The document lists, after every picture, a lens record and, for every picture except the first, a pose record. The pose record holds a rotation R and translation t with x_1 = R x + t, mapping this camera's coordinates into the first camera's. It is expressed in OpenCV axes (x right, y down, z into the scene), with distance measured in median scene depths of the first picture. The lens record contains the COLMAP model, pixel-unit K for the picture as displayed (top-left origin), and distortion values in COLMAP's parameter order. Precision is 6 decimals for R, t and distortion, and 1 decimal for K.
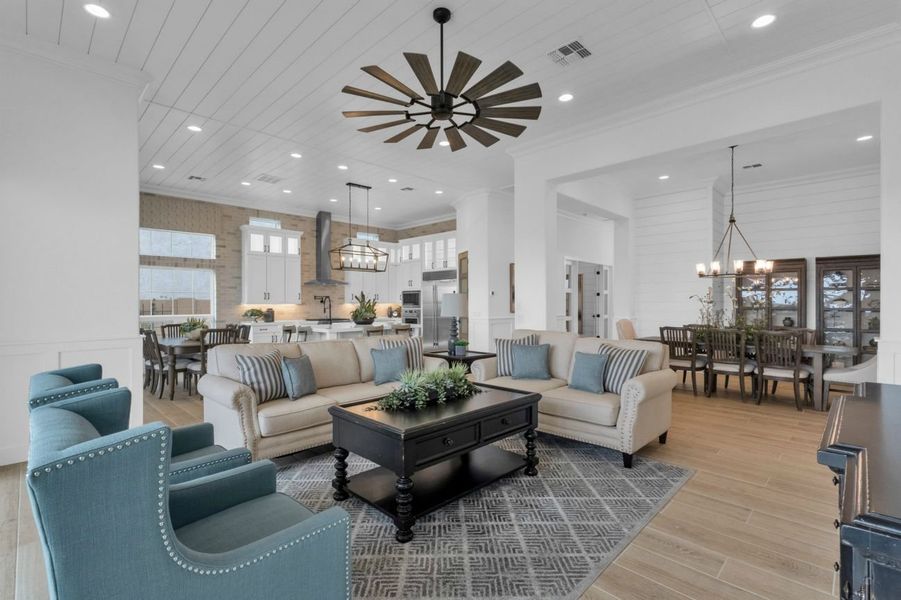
lens RADIAL K [[414.6, 0, 446.8], [0, 414.6, 301.6], [0, 0, 1]] dist [0.005241, 0.000163]
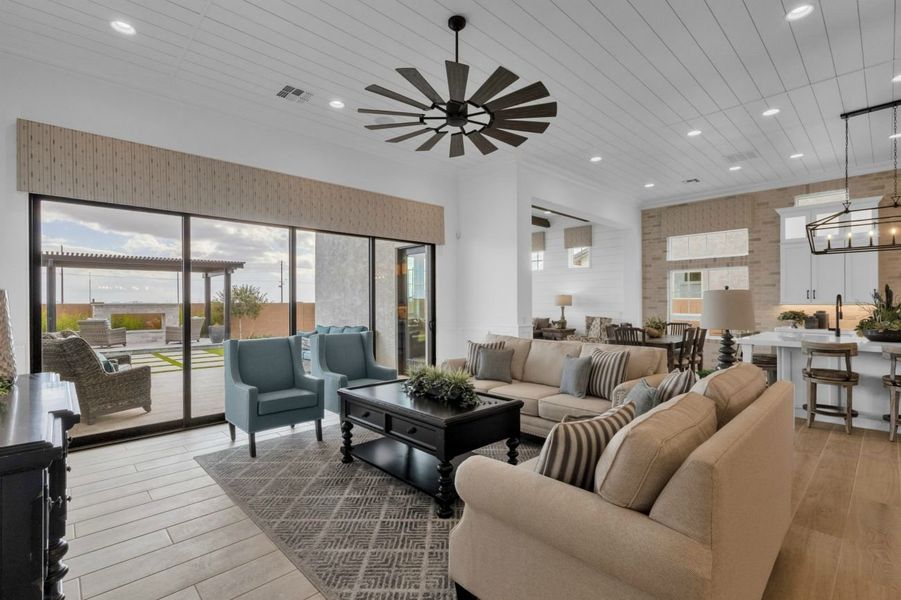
lens RADIAL K [[414.6, 0, 450.4], [0, 414.6, 299.6], [0, 0, 1]] dist [0.005241, 0.000163]
pose [[-0.020591, -0.003051, -0.999783, 0.365954], [0.003265, 0.999990, -0.003118, -0.003615], [0.999783, -0.003329, -0.020580, 0.366326]]
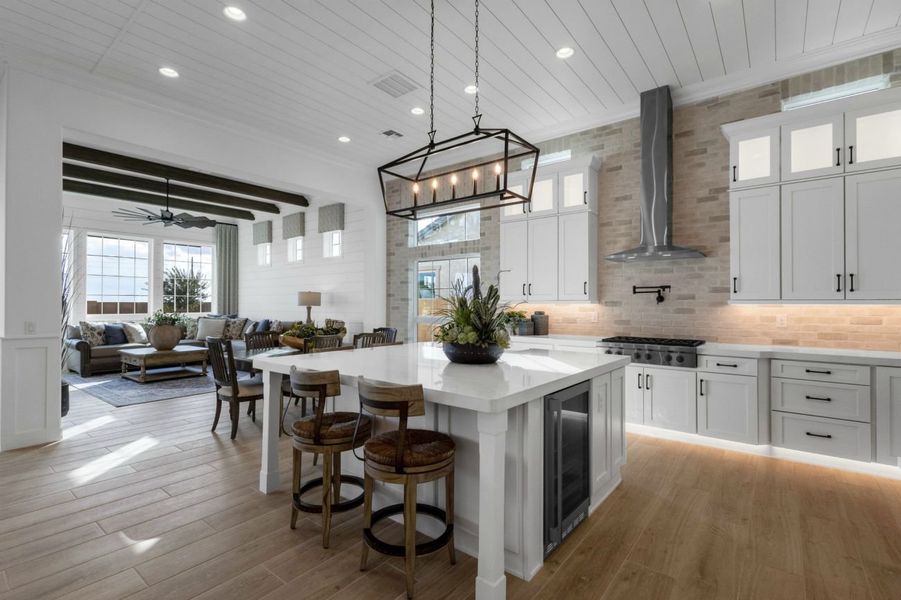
lens RADIAL K [[414.6, 0, 448.2], [0, 414.6, 301.8], [0, 0, 1]] dist [0.005241, 0.000163]
pose [[0.118384, -0.002944, -0.992963, 0.129296], [-0.001042, 0.999995, -0.003089, 0.005894], [0.992967, 0.001400, 0.118381, 0.864424]]
